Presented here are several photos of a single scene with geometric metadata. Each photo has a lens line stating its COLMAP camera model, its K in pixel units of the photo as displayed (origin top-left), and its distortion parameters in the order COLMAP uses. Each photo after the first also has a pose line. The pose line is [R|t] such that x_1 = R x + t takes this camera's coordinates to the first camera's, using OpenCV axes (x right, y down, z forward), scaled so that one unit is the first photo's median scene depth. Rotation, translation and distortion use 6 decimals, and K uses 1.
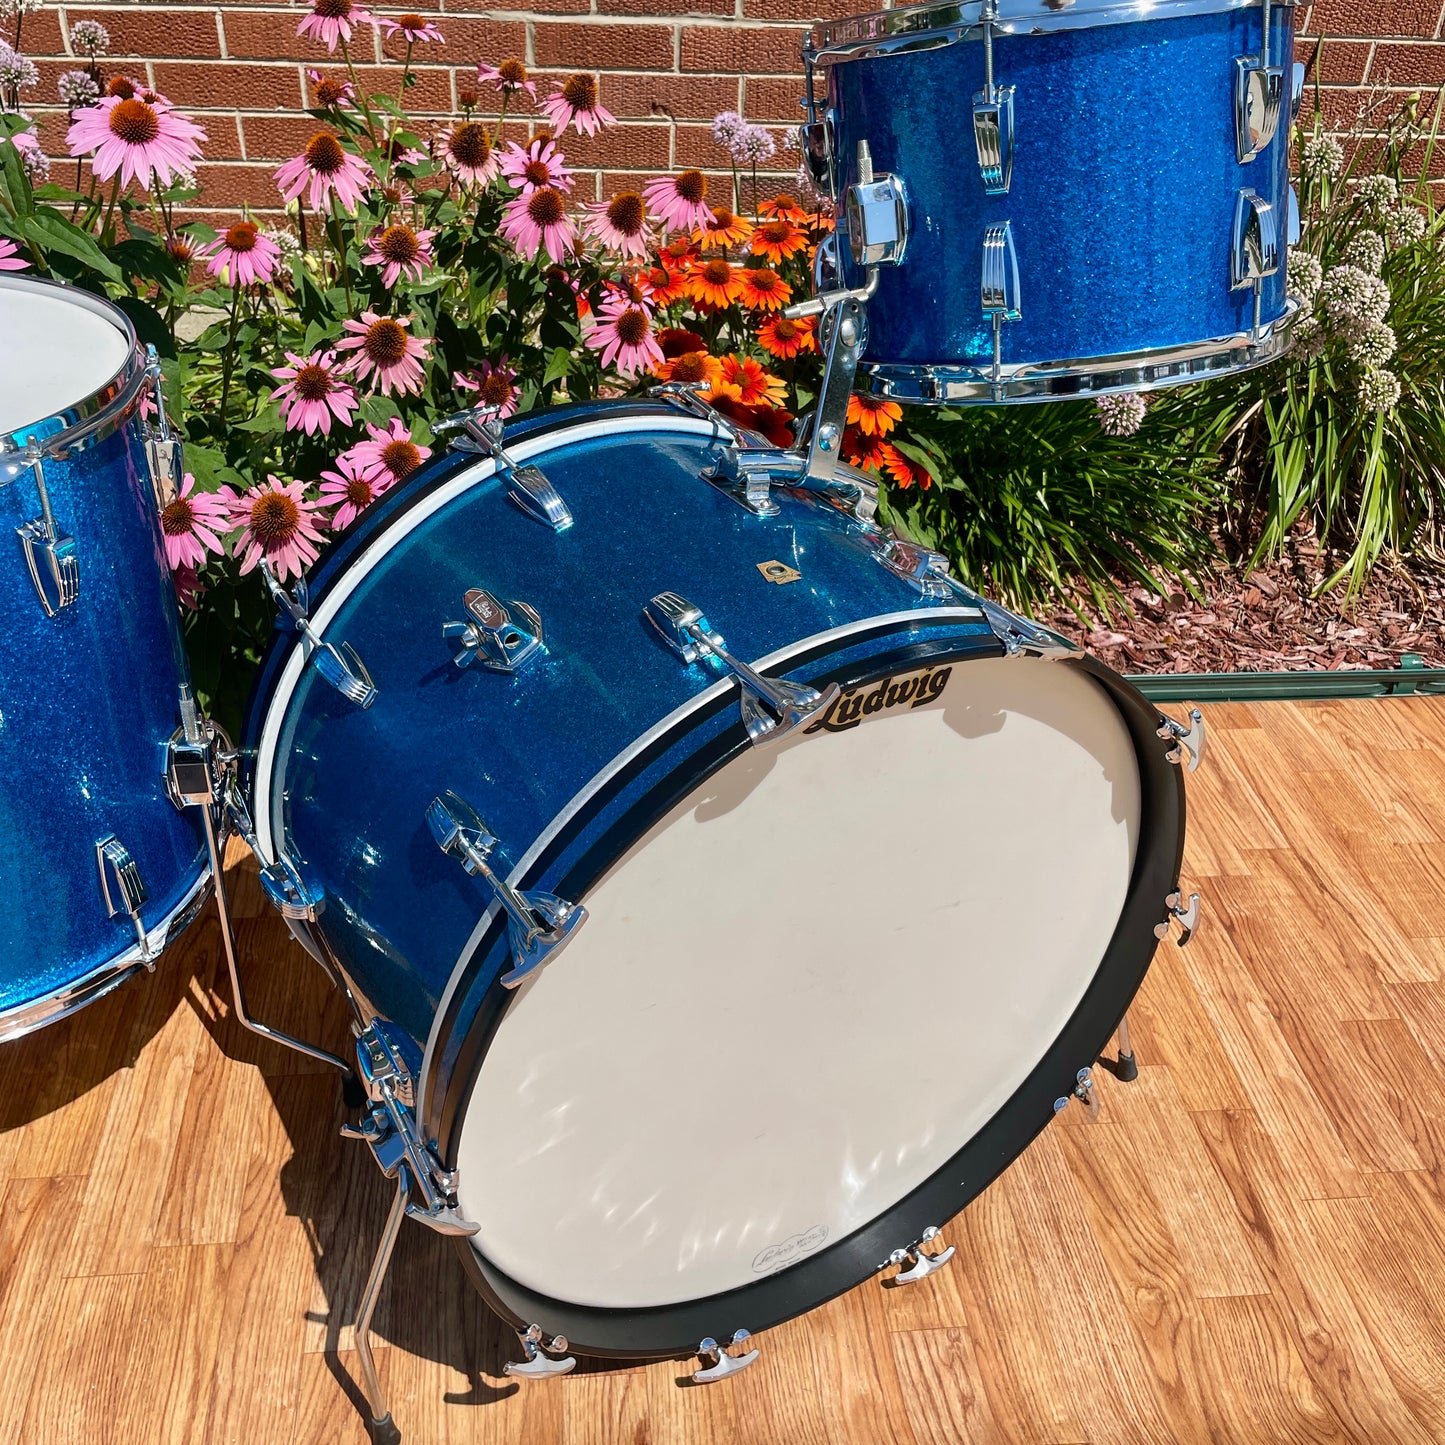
lens RADIAL K [[1492.8, 0, 714.5], [0, 1492.8, 718.5], [0, 0, 1]] dist [0.026491, 0.000000]
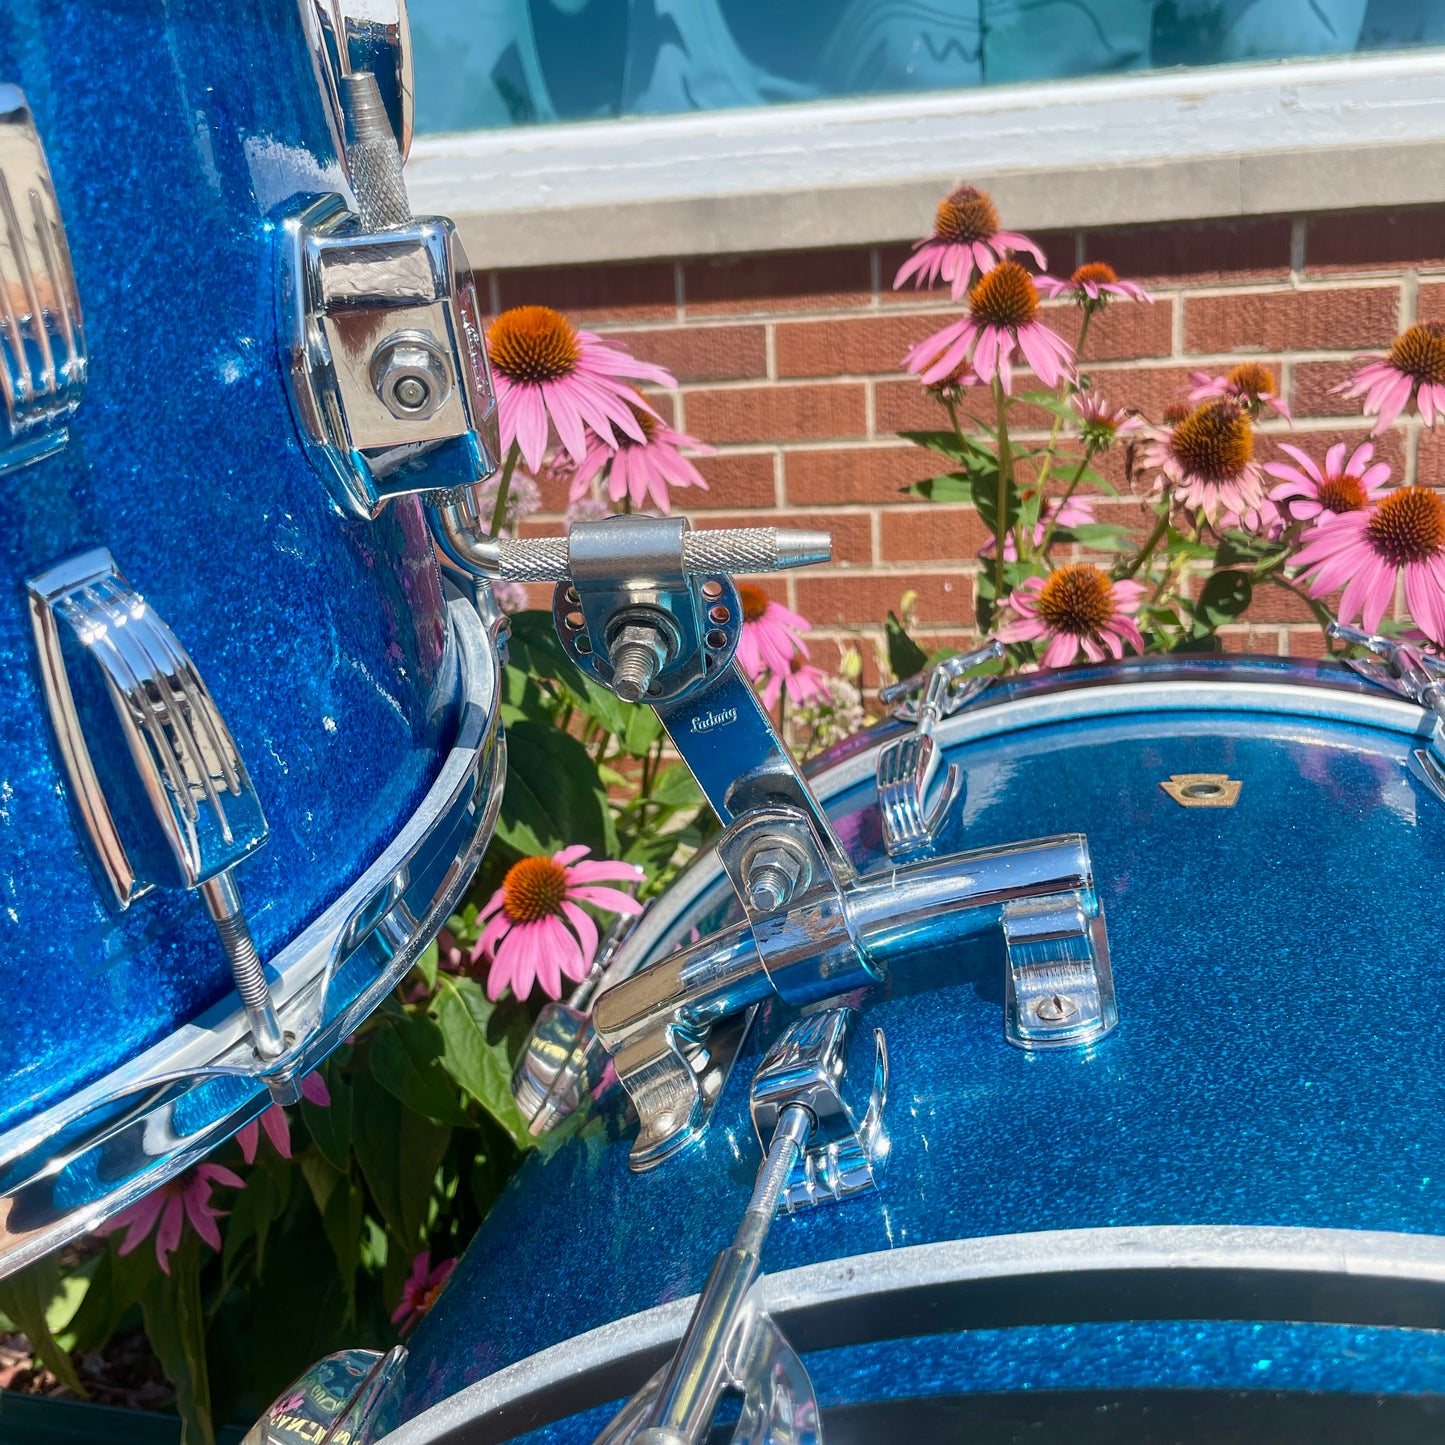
lens RADIAL K [[1492.8, 0, 719.0], [0, 1492.8, 733.9], [0, 0, 1]] dist [0.026491, 0.000000]
pose [[0.941943, -0.012844, -0.335528, -0.156484], [-0.104417, 0.938518, -0.329060, -0.112313], [0.319126, 0.344990, 0.882689, 0.555283]]
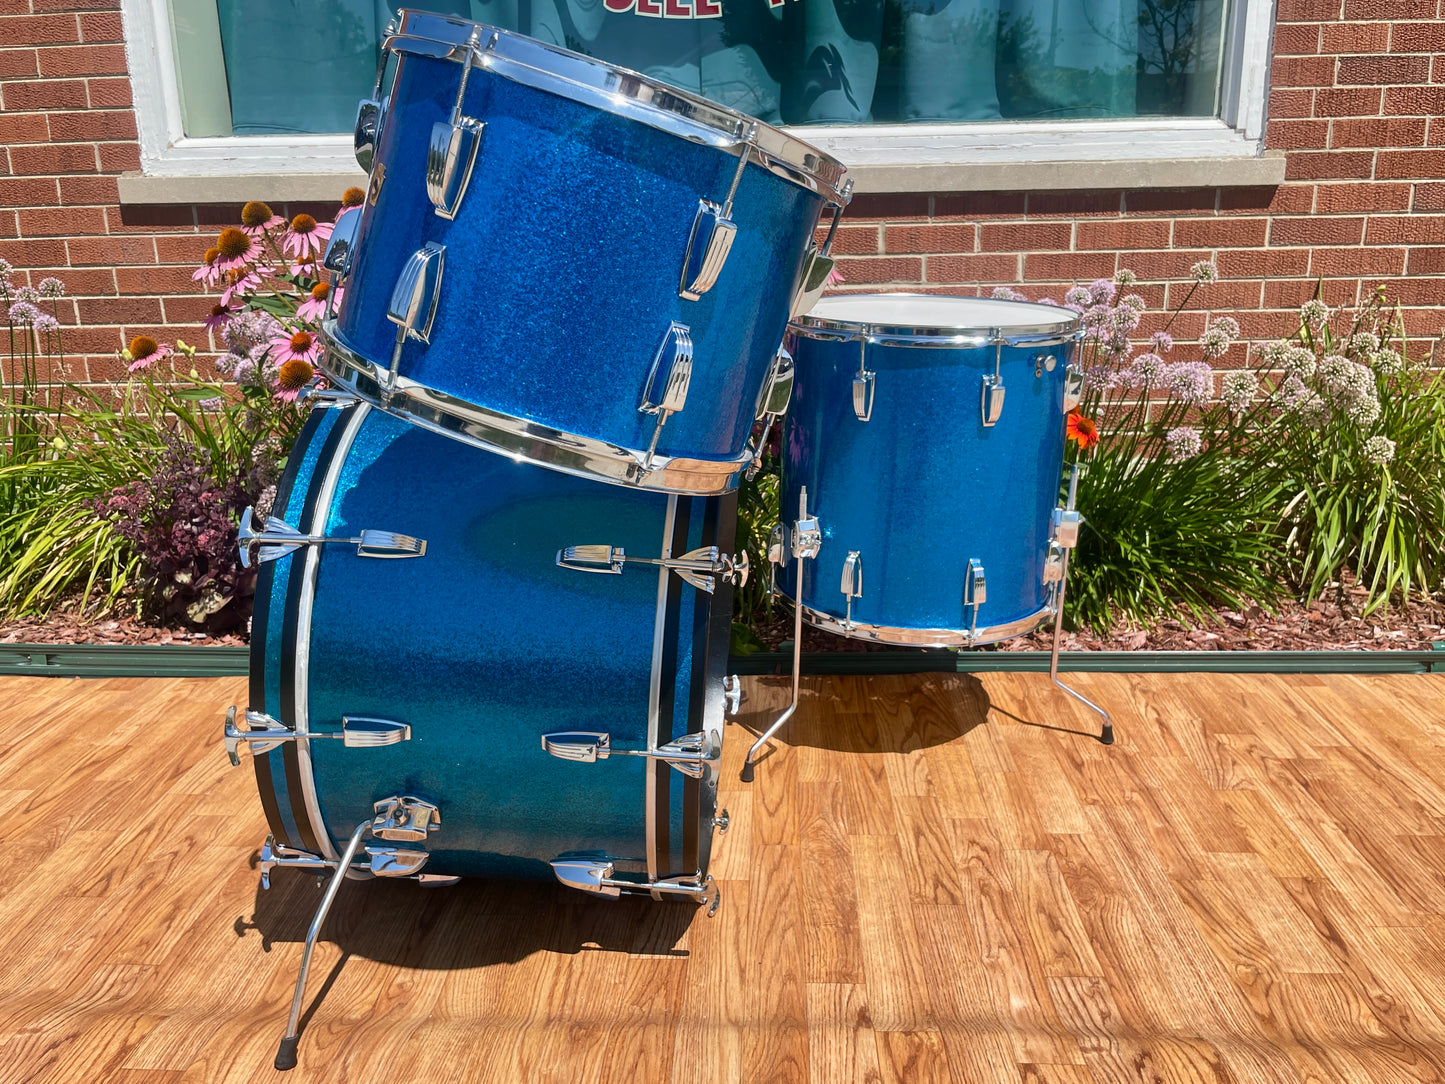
lens RADIAL K [[1171.8, 0, 743.6], [0, 1171.8, 532.7], [0, 0, 1]] dist [0.058583, -0.074691]
pose [[0.988449, -0.021128, -0.150072, 0.013114], [-0.031679, 0.939555, -0.340928, 0.349359], [0.148204, 0.341744, 0.928034, -0.153028]]
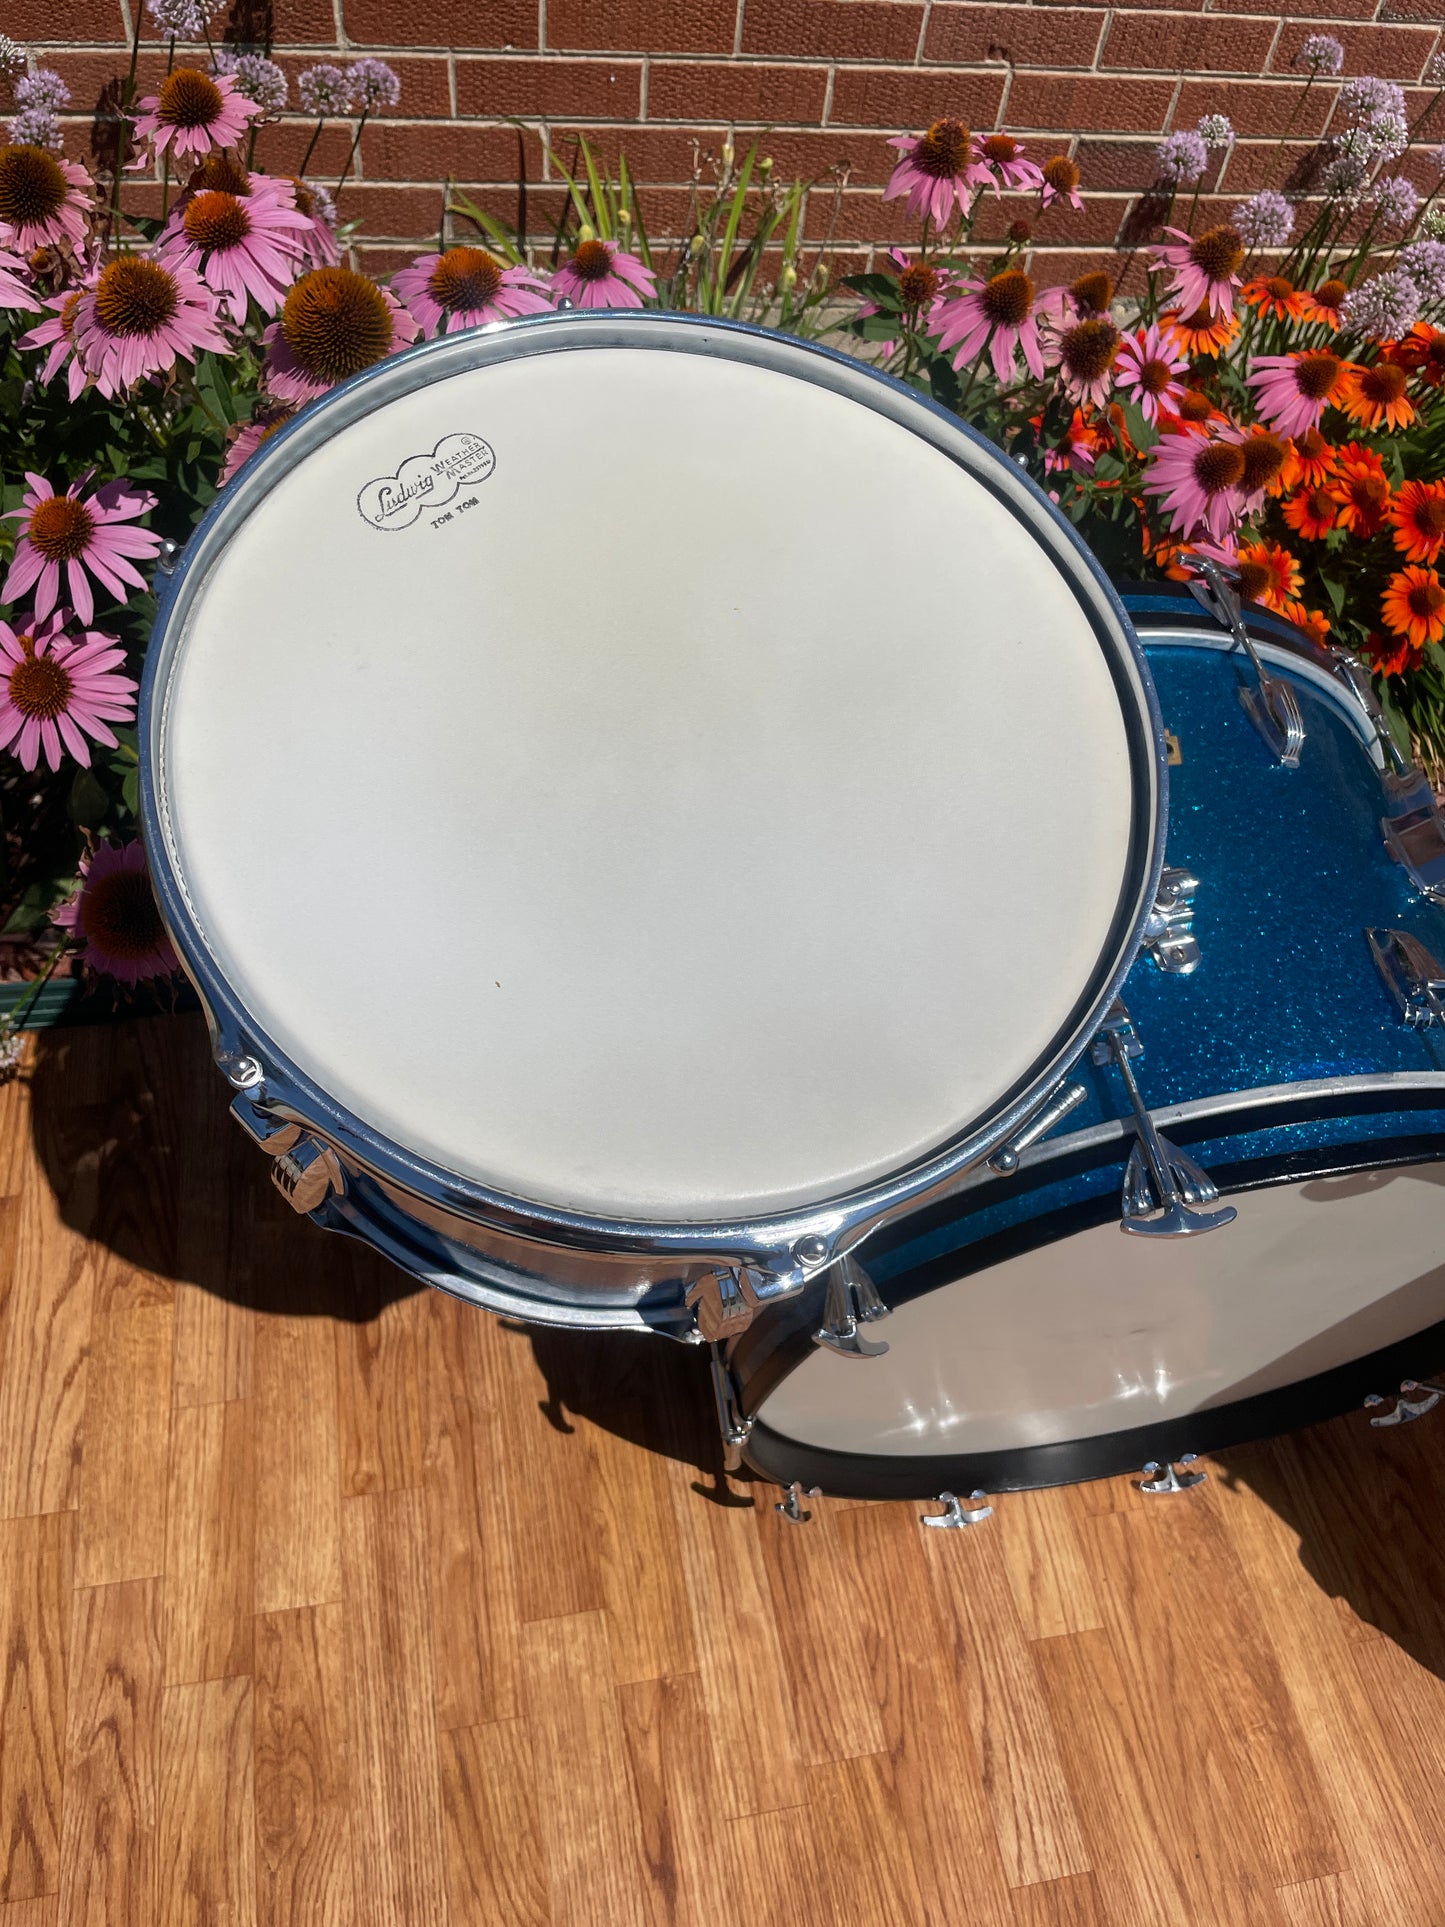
lens RADIAL K [[1488.8, 0, 723.5], [0, 1488.8, 940.8], [0, 0, 1]] dist [0.061359, -0.092510]
pose [[0.995337, -0.026044, 0.092872, -0.433658], [-0.003574, 0.952239, 0.305332, -0.352838], [-0.096388, -0.304240, 0.947706, 0.258555]]
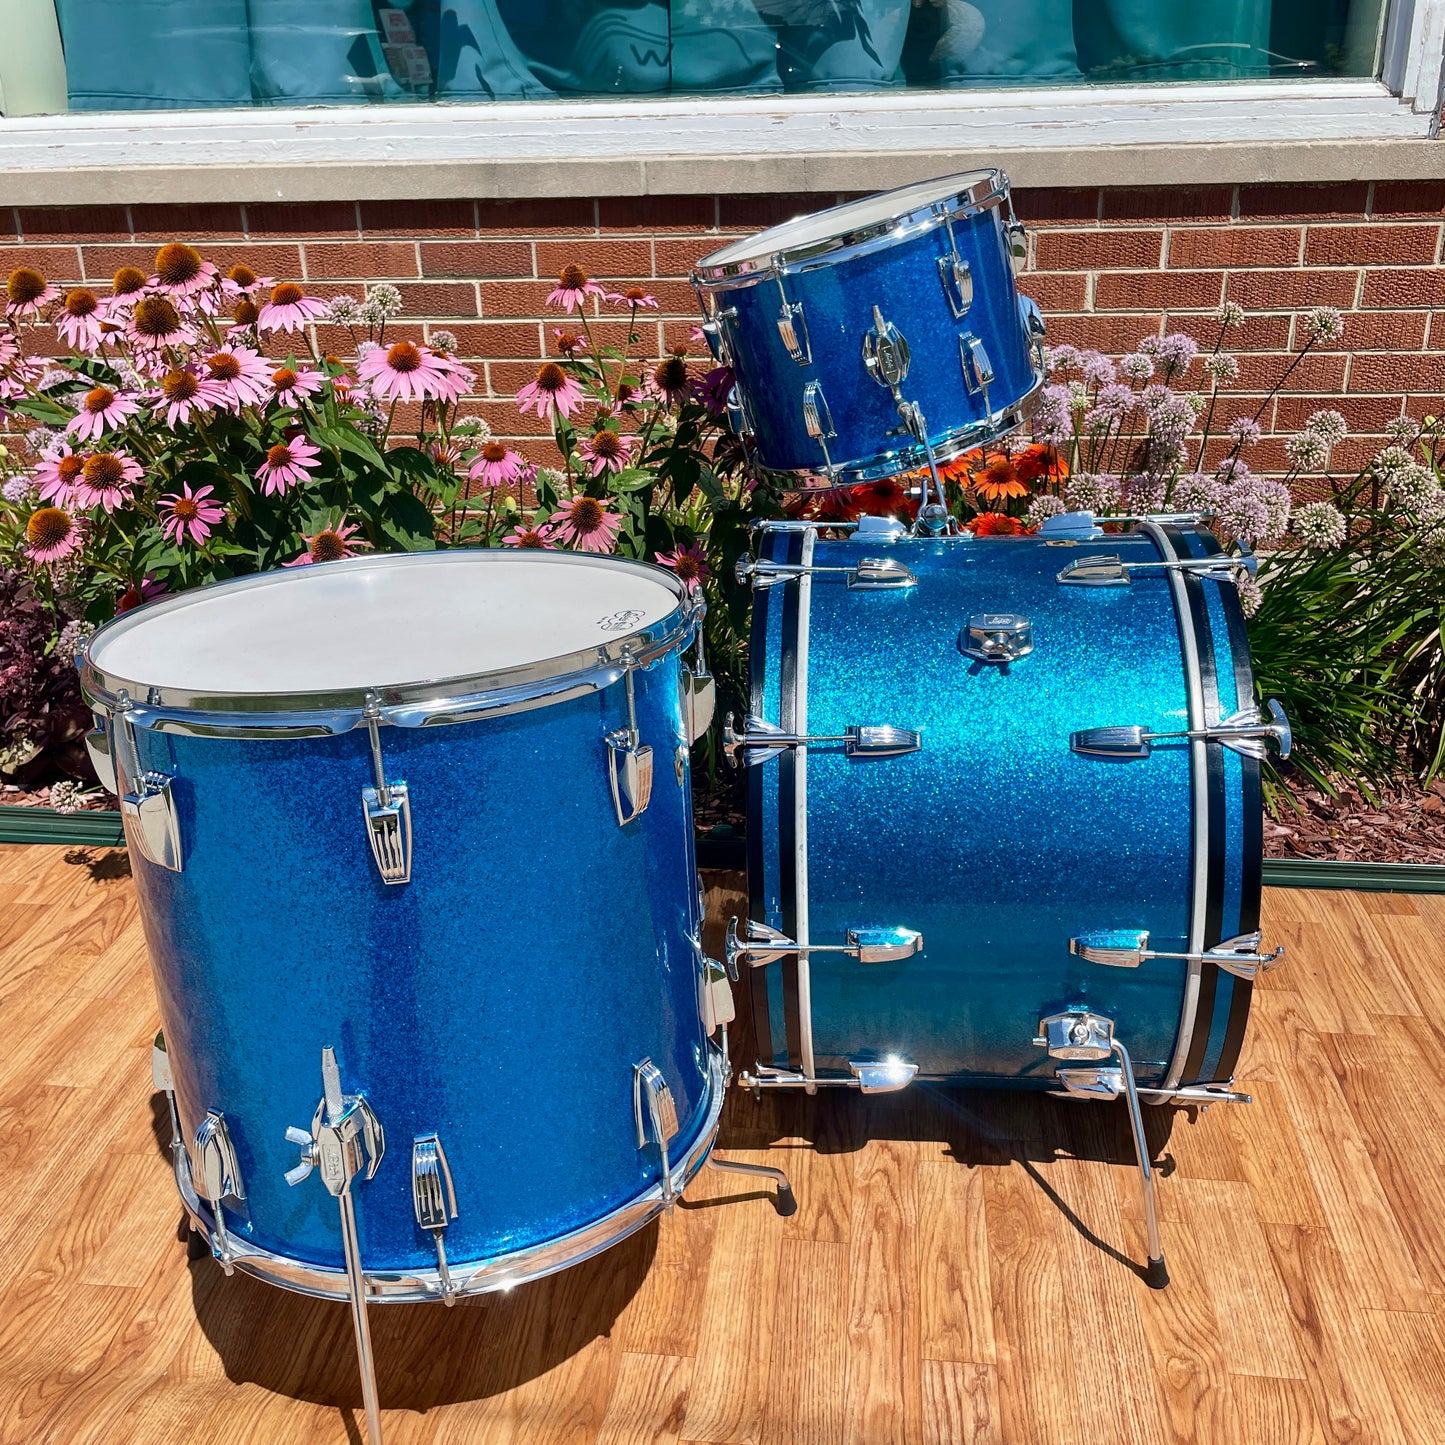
lens RADIAL K [[1492.8, 0, 712.5], [0, 1492.8, 709.2], [0, 0, 1]] dist [0.026491, 0.000000]
pose [[0.971277, 0.022917, -0.236847, 0.186815], [-0.073876, 0.975208, -0.208596, 0.161305], [0.226194, 0.220102, 0.948889, -0.150772]]
